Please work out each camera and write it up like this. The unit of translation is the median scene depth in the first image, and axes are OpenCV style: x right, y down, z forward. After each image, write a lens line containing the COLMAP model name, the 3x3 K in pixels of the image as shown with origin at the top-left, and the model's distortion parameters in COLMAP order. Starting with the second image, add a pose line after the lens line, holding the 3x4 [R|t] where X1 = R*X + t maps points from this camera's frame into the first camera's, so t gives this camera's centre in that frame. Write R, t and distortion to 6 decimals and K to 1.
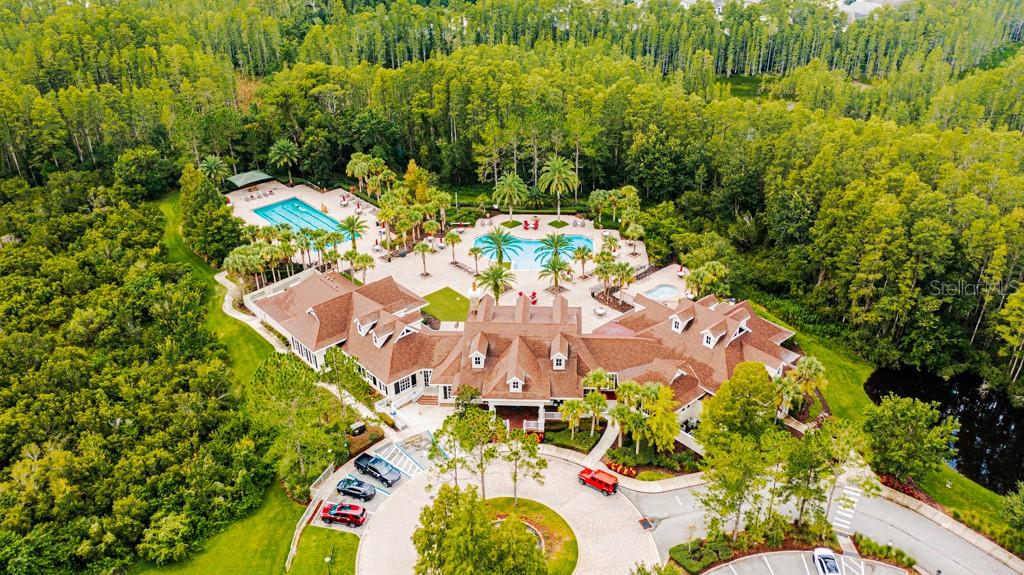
lens RADIAL K [[810.8, 0, 510.5], [0, 810.8, 283.6], [0, 0, 1]] dist [-0.025257, 0.039869]
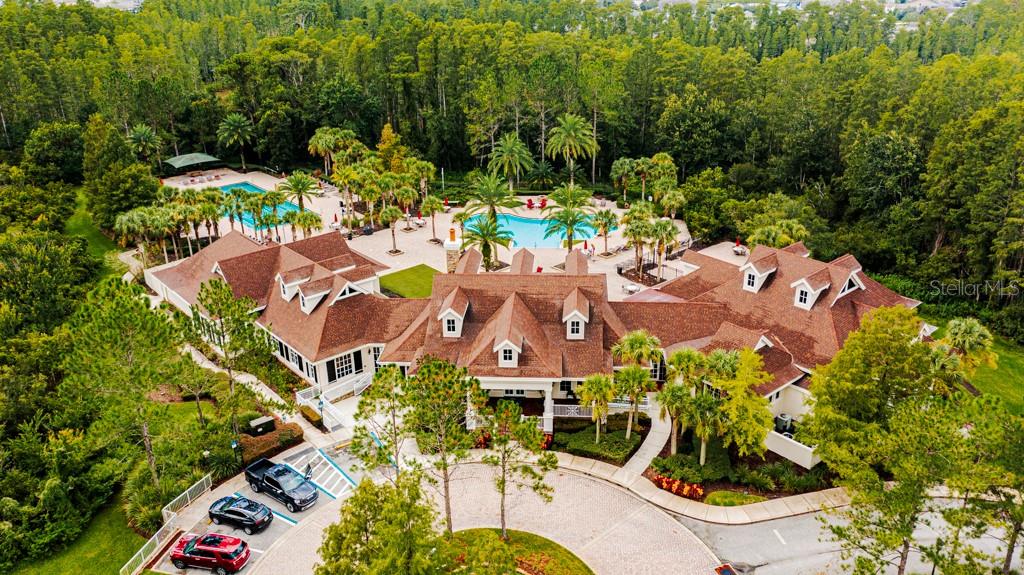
lens RADIAL K [[810.8, 0, 511.9], [0, 810.8, 284.0], [0, 0, 1]] dist [-0.025257, 0.039869]
pose [[0.999925, 0.007141, -0.009916, 0.014004], [-0.008183, 0.993971, -0.109339, 0.126848], [0.009076, 0.109412, 0.993955, 0.328887]]
